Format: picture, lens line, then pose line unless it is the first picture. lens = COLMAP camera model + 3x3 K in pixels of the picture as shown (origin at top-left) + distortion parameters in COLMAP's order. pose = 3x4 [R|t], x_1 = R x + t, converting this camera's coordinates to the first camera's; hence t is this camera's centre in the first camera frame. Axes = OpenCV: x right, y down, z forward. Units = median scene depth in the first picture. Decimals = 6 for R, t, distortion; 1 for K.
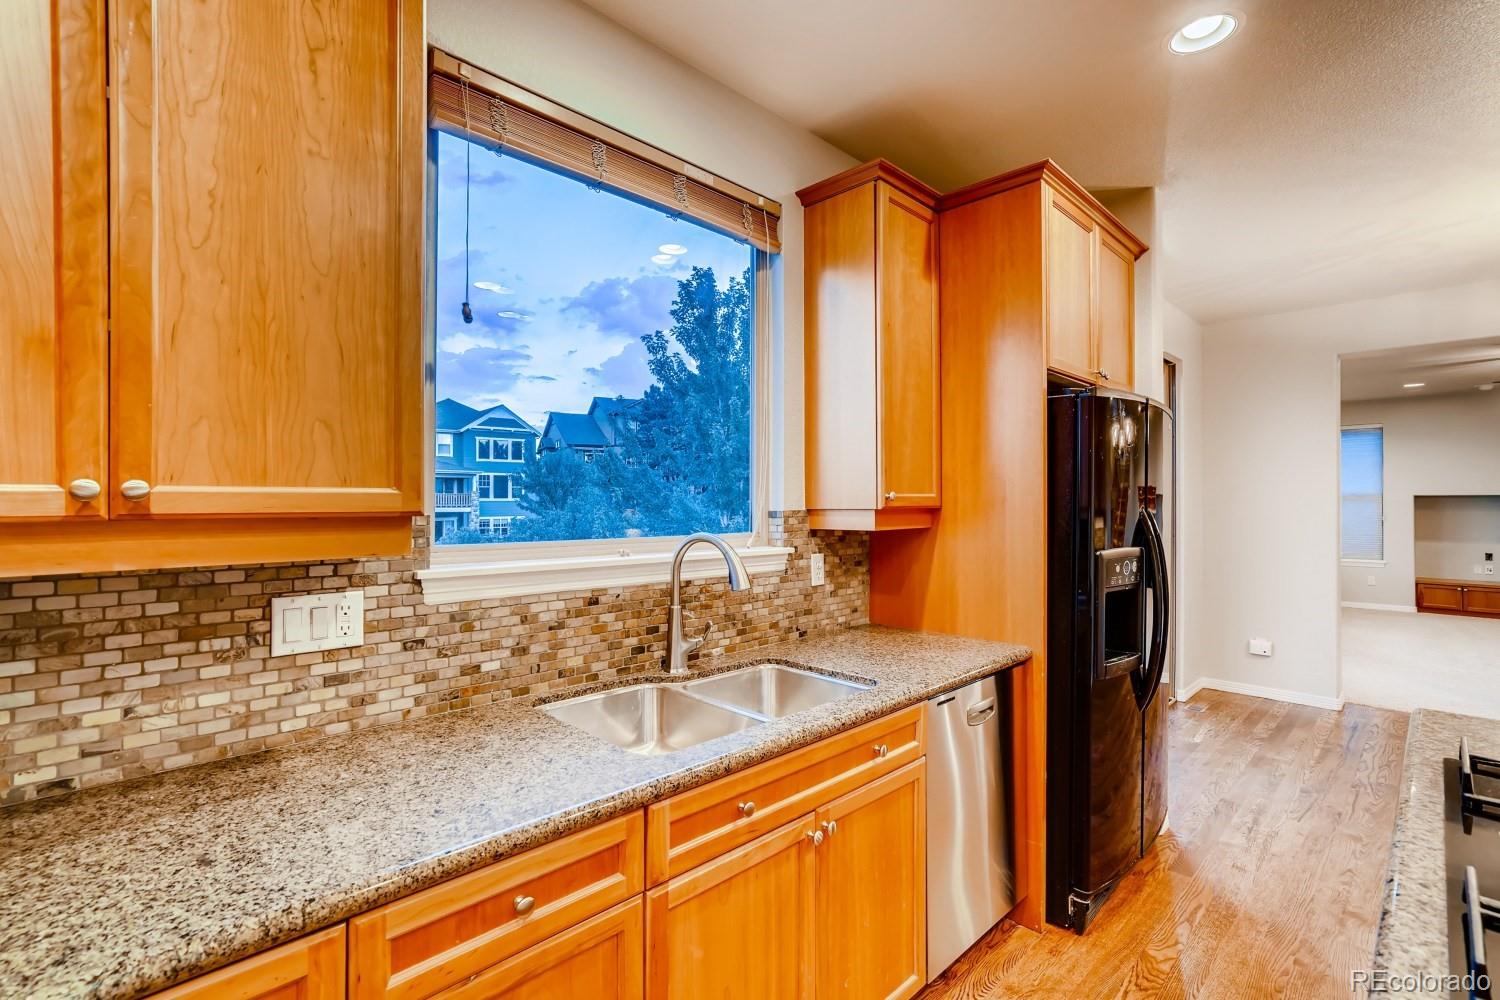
lens RADIAL K [[695.9, 0, 746.0], [0, 695.9, 497.3], [0, 0, 1]] dist [-0.010843, 0.013898]
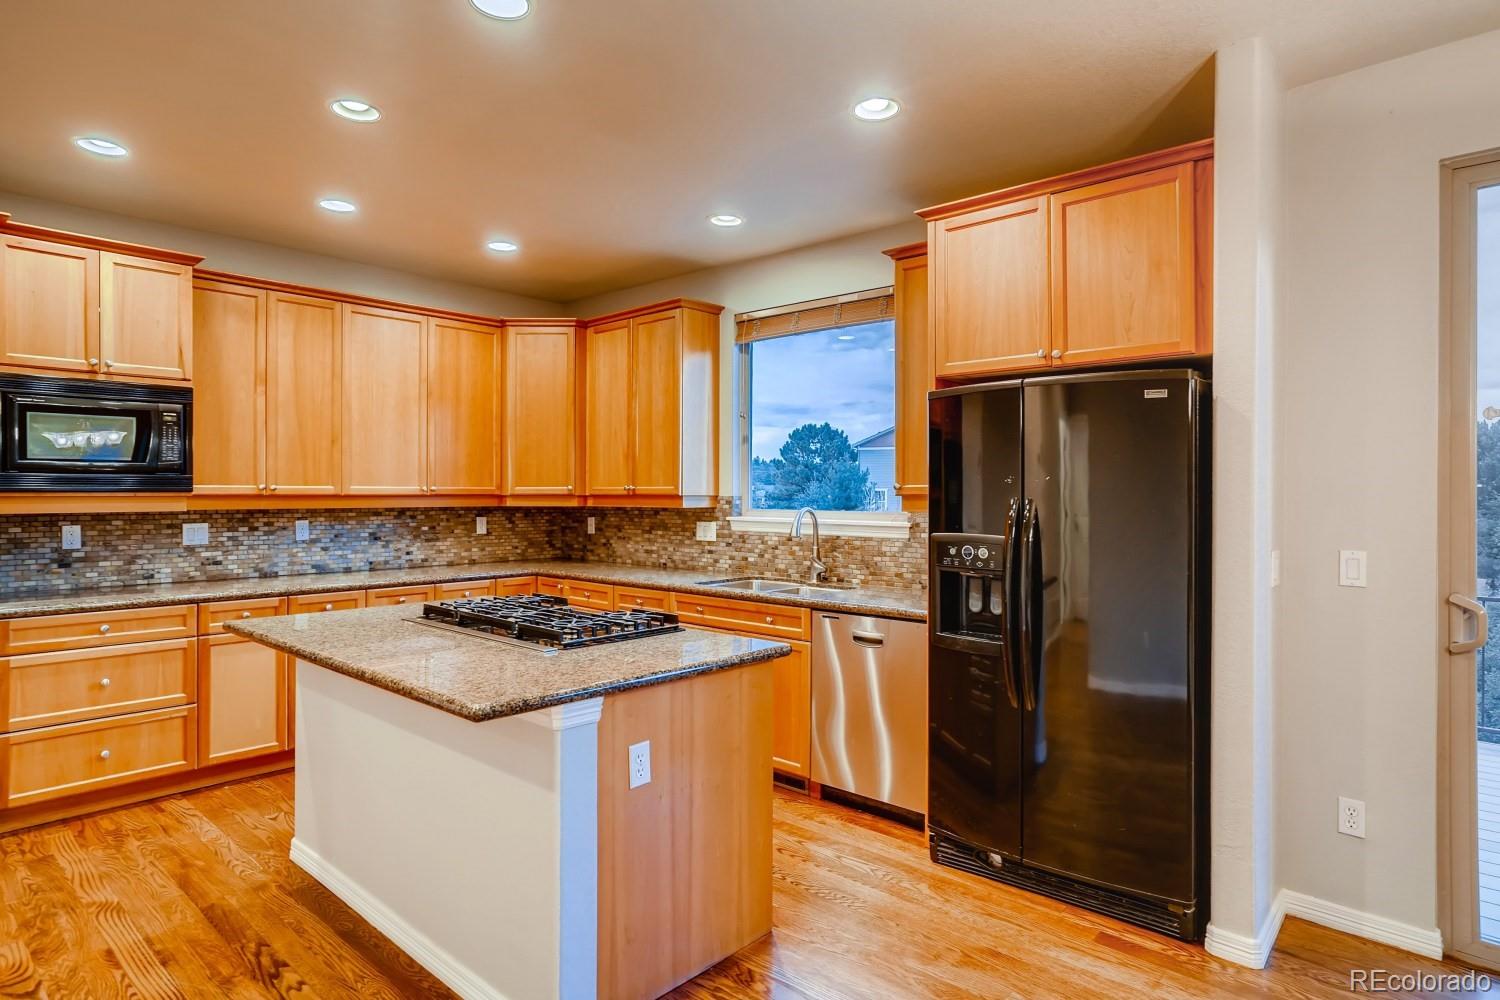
lens RADIAL K [[824.5, 0, 746.9], [0, 824.5, 496.9], [0, 0, 1]] dist [0.000936, 0.000009]
pose [[0.065974, 0.006162, -0.997802, 2.458089], [0.005189, 0.999965, 0.006519, 0.008016], [0.997808, -0.005608, 0.065939, 0.789198]]
